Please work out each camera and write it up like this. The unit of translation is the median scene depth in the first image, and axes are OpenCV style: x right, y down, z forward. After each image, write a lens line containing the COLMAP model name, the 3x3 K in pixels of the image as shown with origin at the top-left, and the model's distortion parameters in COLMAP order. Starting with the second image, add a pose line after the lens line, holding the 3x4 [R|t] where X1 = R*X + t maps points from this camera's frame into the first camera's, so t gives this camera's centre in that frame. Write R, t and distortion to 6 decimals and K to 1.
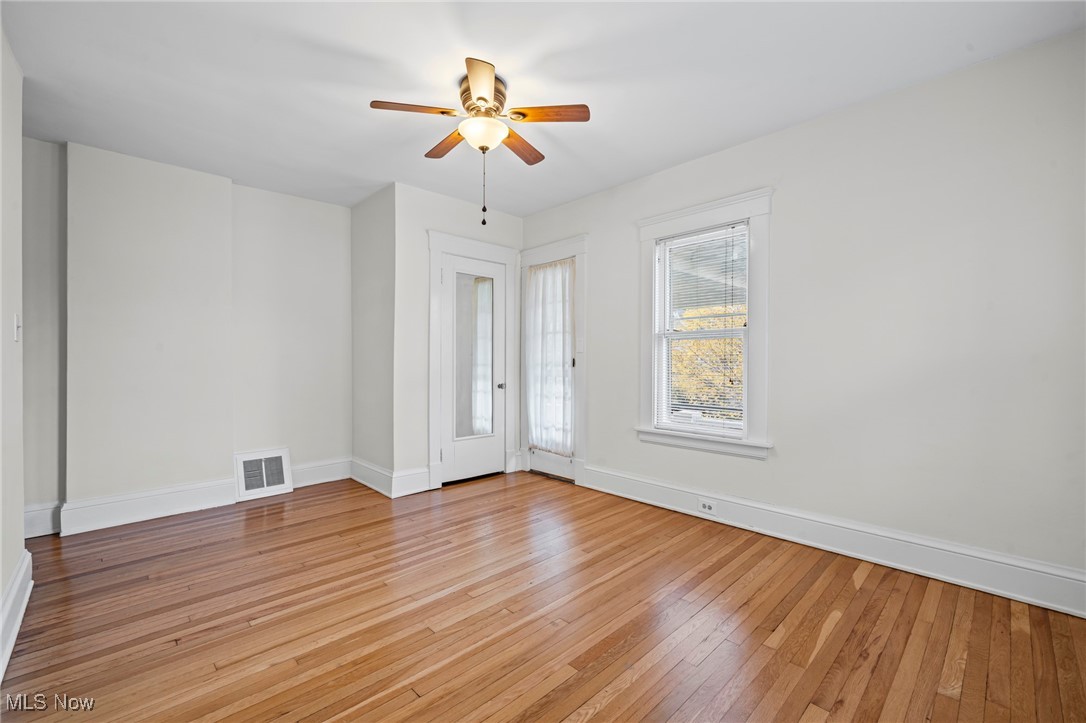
lens RADIAL K [[463.7, 0, 537.8], [0, 463.7, 364.7], [0, 0, 1]] dist [0.001389, 0.000591]
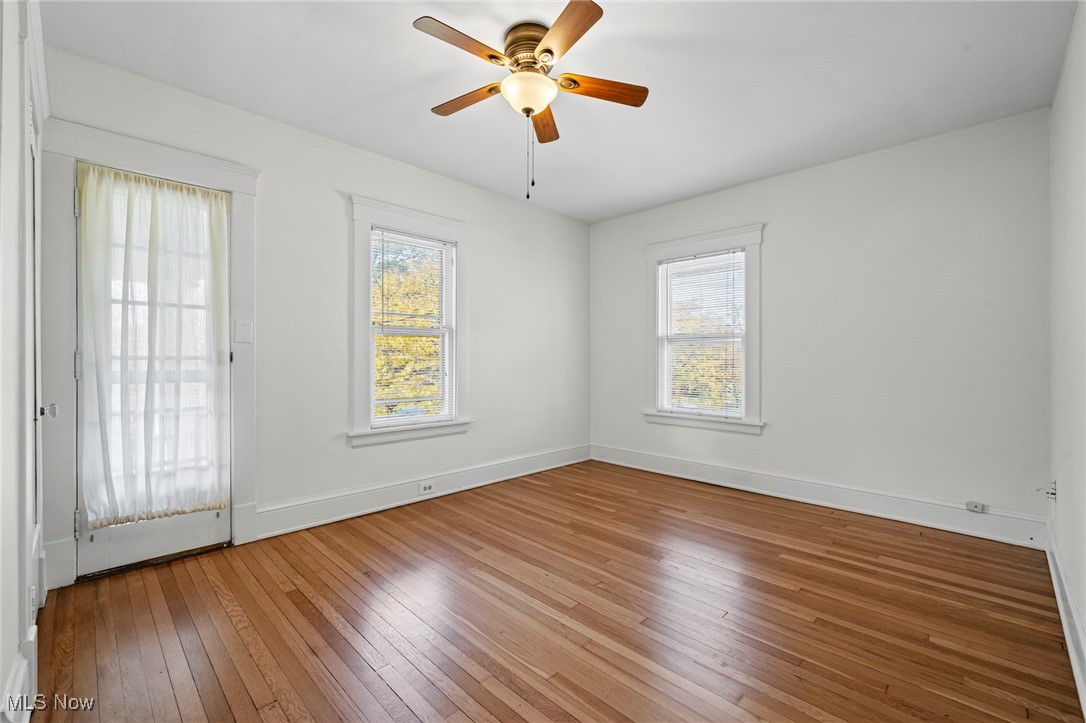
lens RADIAL K [[463.7, 0, 543.0], [0, 463.7, 358.1], [0, 0, 1]] dist [0.001389, 0.000591]
pose [[-0.034377, 0.001388, 0.999408, -0.740861], [0.007784, 0.999969, -0.001121, 0.000507], [-0.999379, 0.007741, -0.034387, 0.752613]]
